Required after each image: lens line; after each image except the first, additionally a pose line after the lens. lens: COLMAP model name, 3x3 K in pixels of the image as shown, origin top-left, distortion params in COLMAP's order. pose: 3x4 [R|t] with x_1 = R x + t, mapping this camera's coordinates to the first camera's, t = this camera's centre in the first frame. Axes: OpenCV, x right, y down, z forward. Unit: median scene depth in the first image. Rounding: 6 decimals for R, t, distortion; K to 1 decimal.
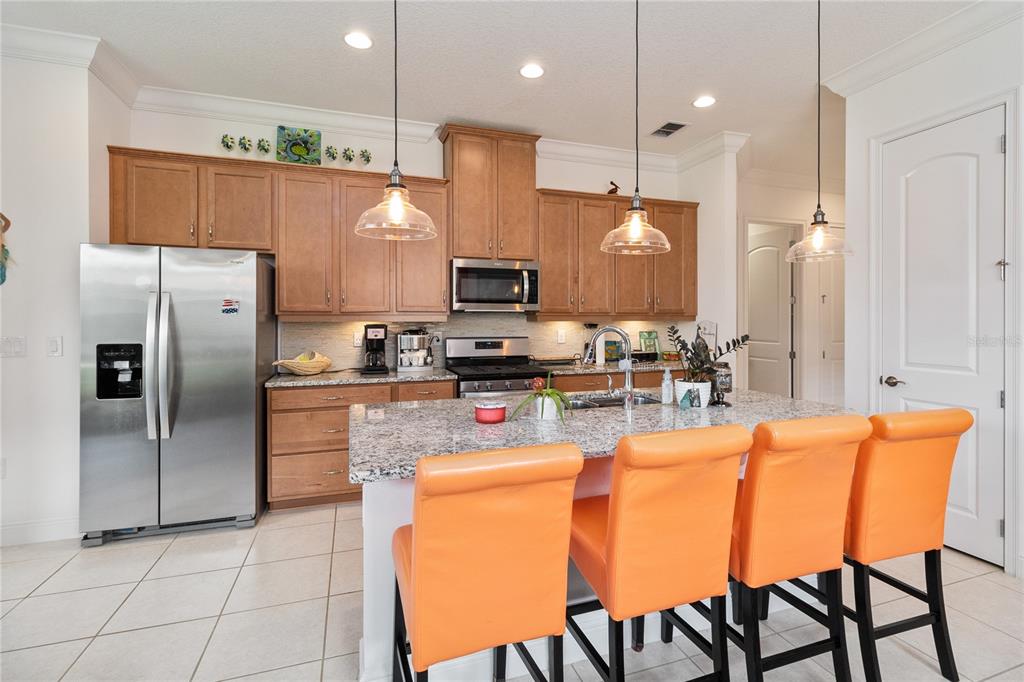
lens RADIAL K [[470.4, 0, 519.8], [0, 470.4, 322.0], [0, 0, 1]] dist [0.001500, -0.000329]
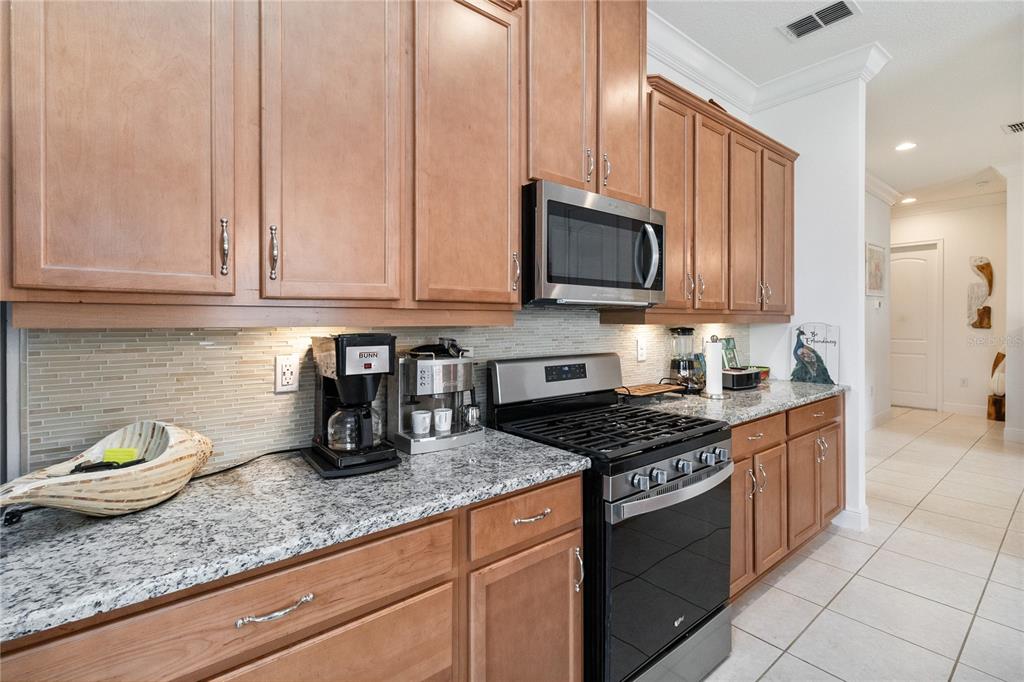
lens RADIAL K [[470.4, 0, 519.8], [0, 470.4, 322.0], [0, 0, 1]] dist [0.001500, -0.000329]
pose [[0.937571, -0.000333, 0.347795, -0.299060], [0.001123, 0.999997, -0.002069, -0.002848], [-0.347793, 0.002331, 0.937568, 0.580592]]
